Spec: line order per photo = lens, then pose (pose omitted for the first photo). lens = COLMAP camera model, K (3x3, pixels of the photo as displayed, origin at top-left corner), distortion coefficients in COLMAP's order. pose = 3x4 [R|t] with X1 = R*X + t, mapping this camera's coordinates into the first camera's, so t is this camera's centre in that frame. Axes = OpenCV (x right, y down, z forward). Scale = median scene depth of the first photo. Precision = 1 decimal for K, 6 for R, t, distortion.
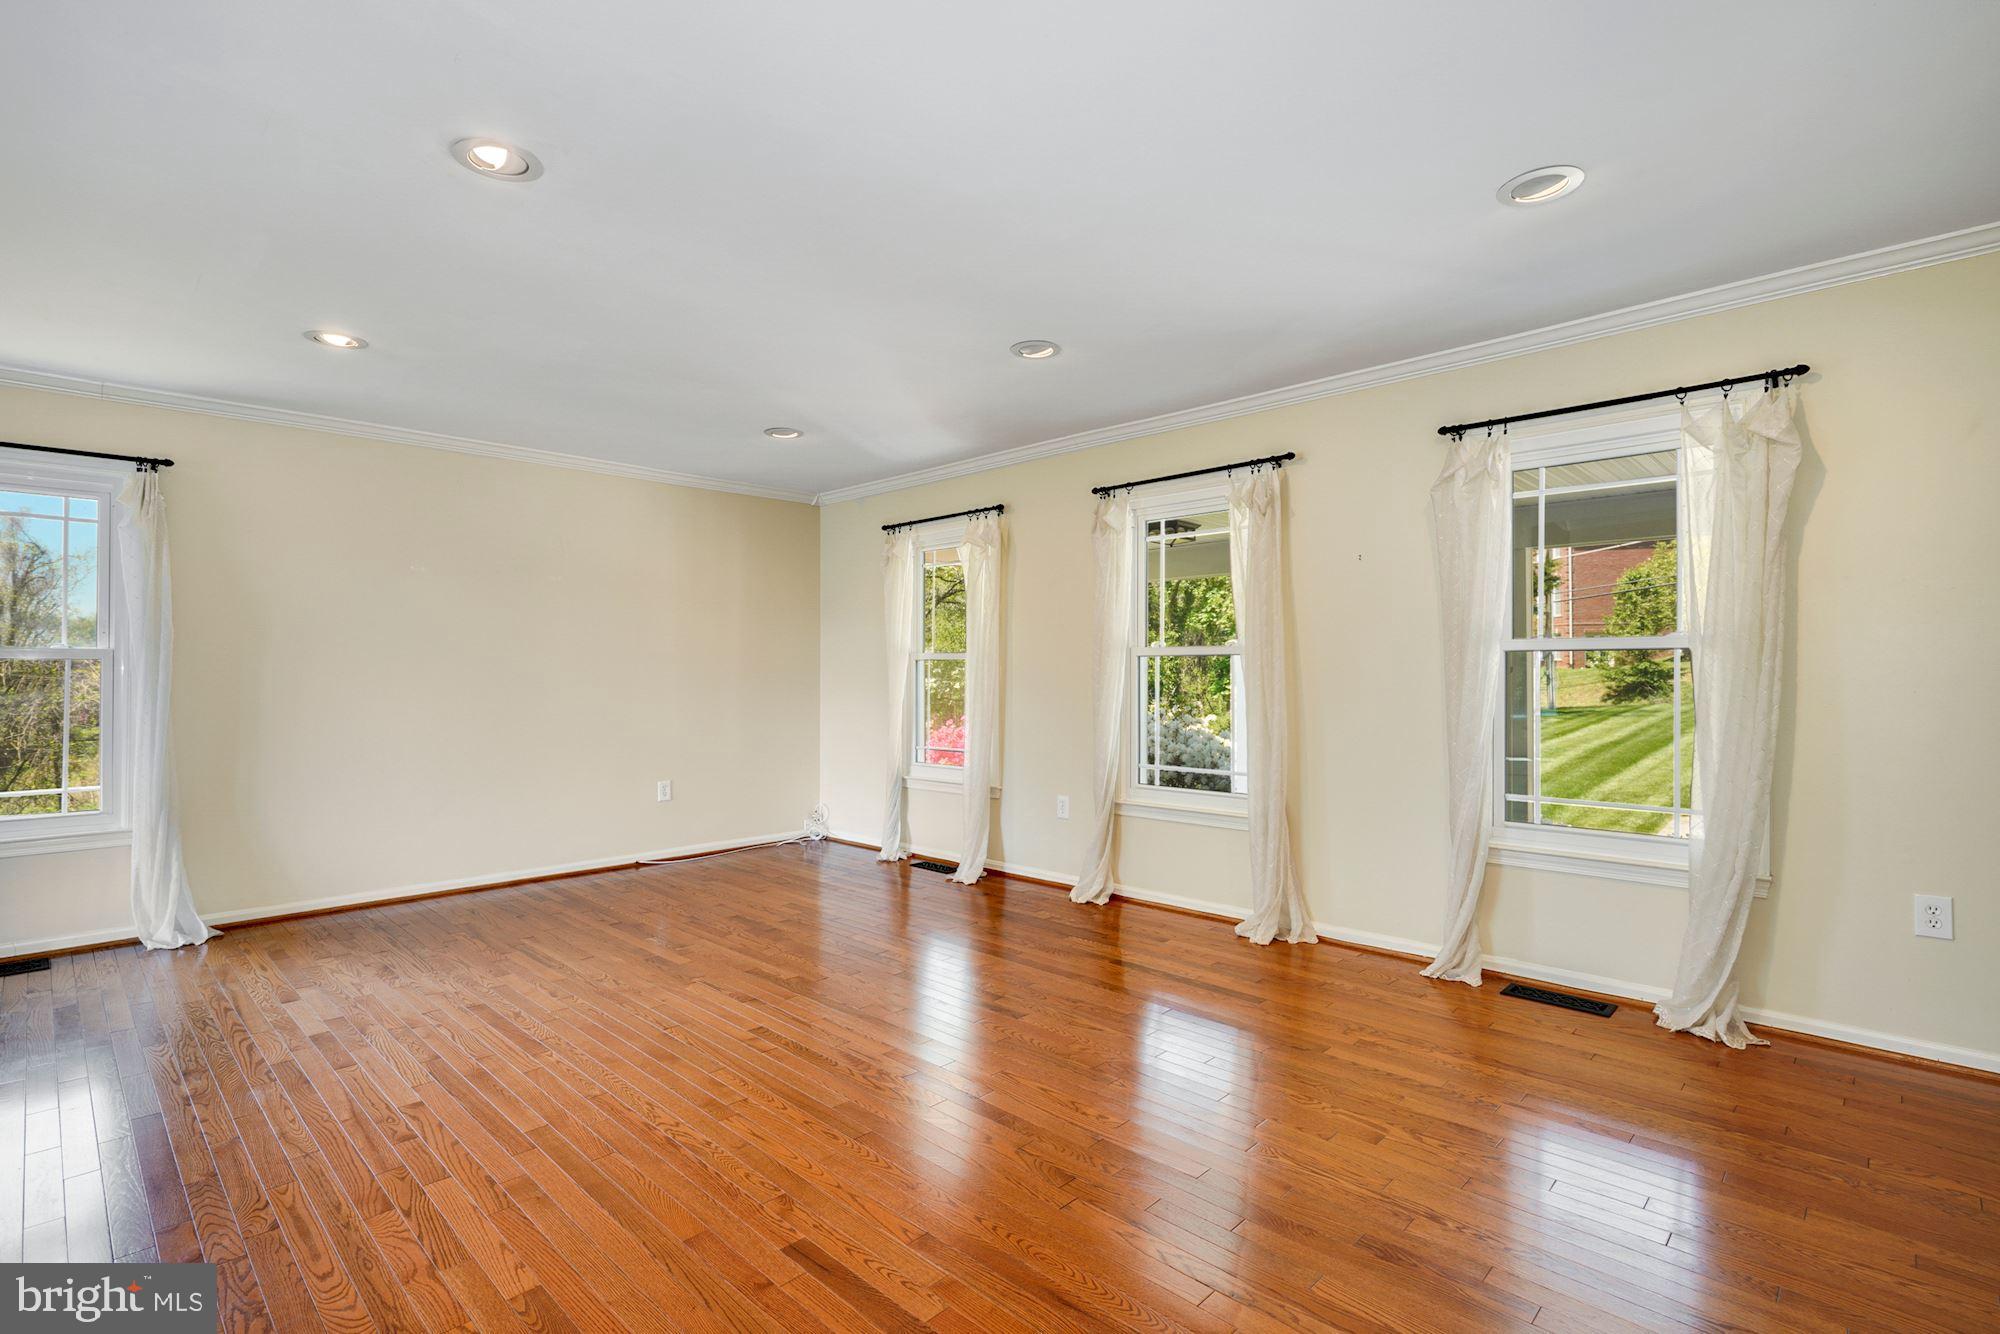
lens RADIAL K [[906.3, 0, 993.7], [0, 906.3, 659.4], [0, 0, 1]] dist [-0.014757, 0.000762]
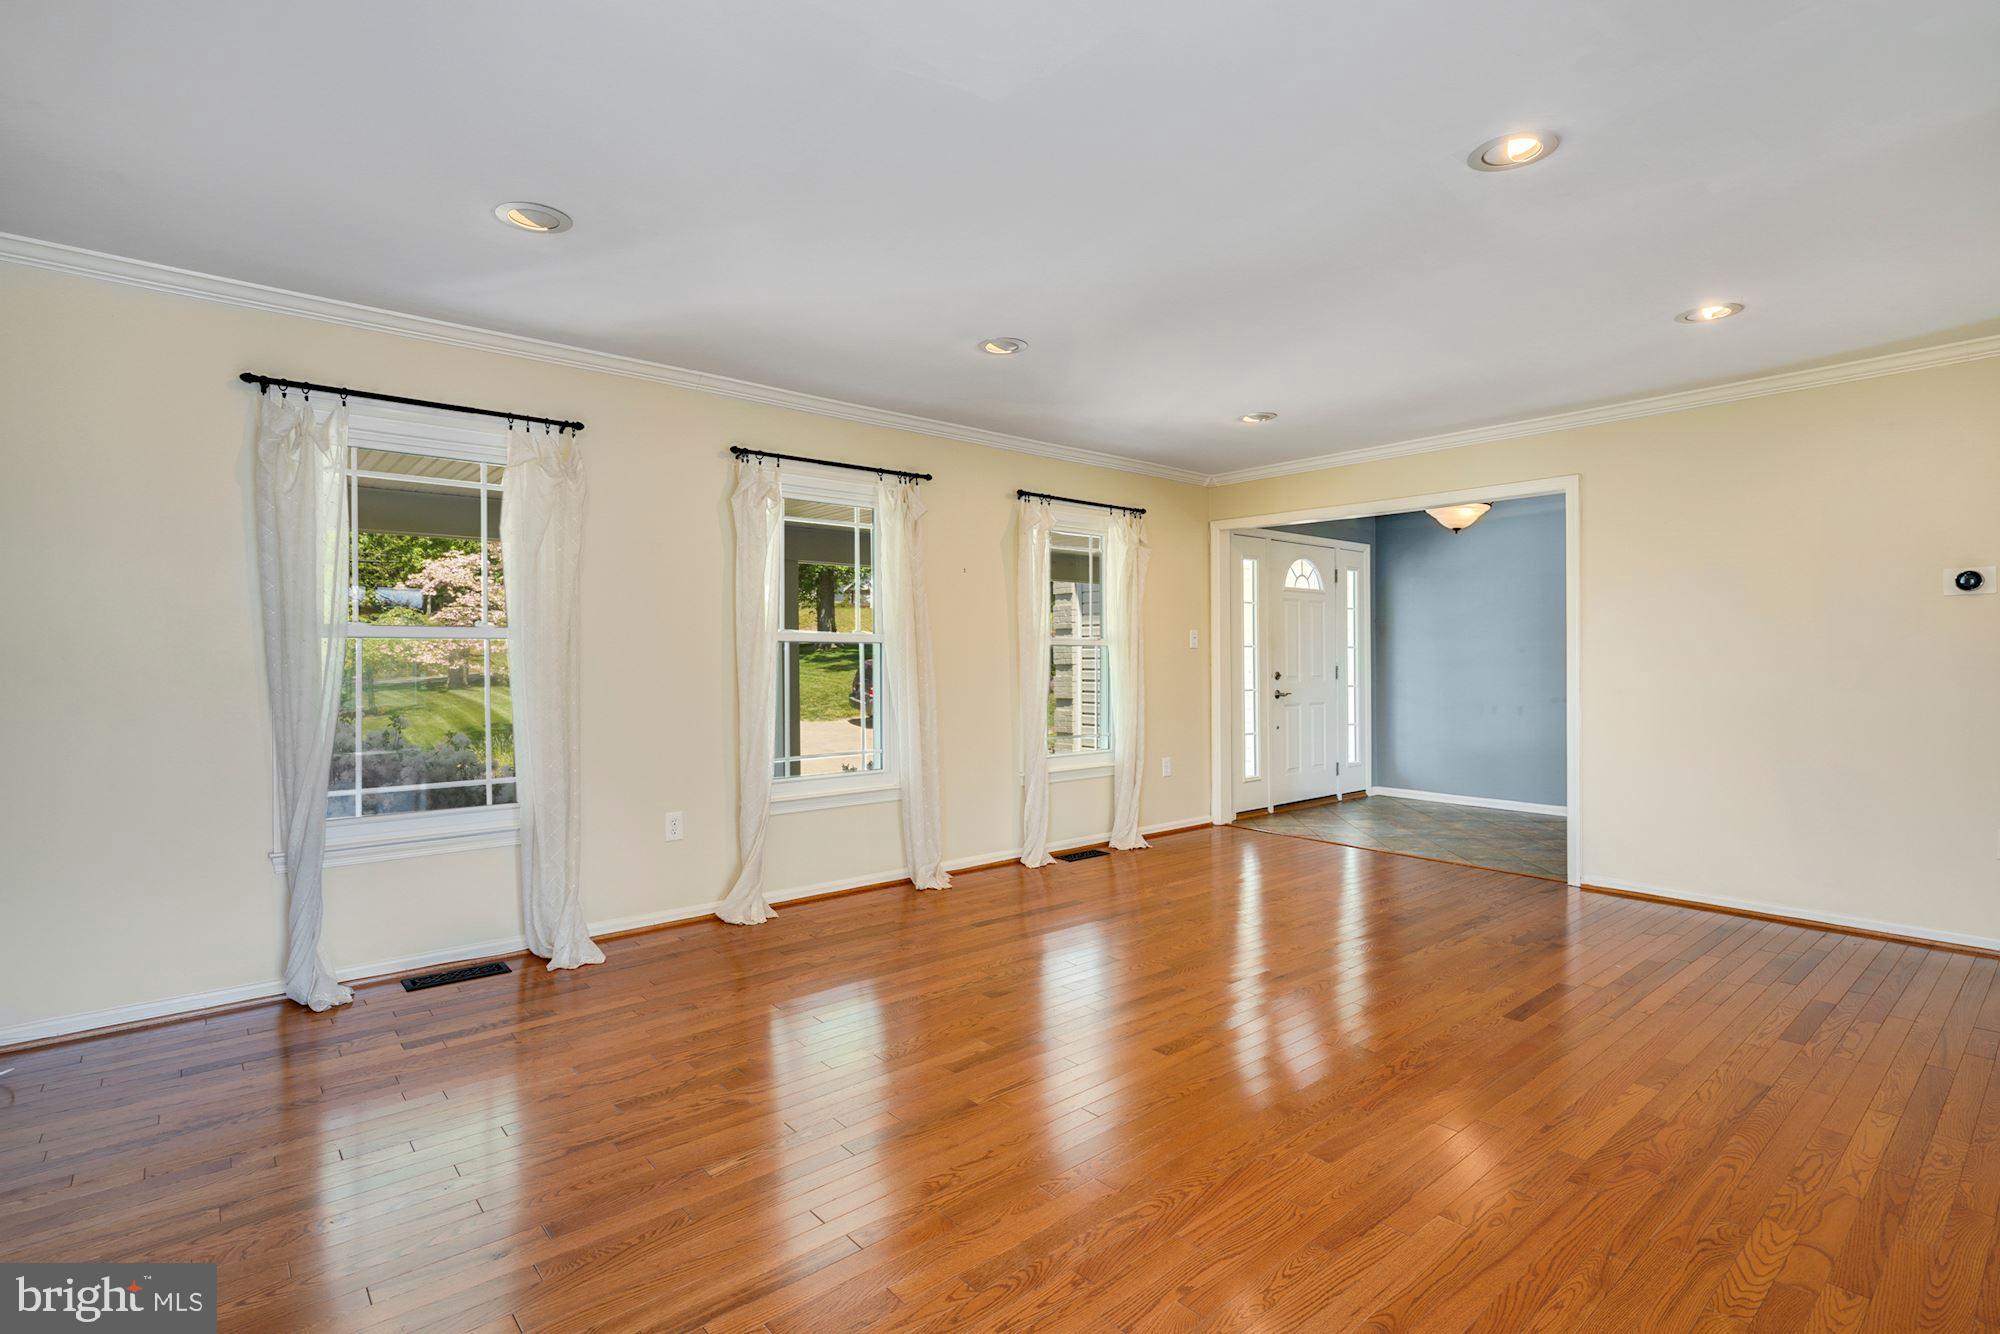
lens RADIAL K [[906.3, 0, 985.8], [0, 906.3, 679.1], [0, 0, 1]] dist [-0.014757, 0.000762]
pose [[0.146175, -0.025451, 0.988931, -0.587157], [-0.011186, 0.999563, 0.027378, 0.004069], [-0.989195, -0.015064, 0.145827, 0.518269]]
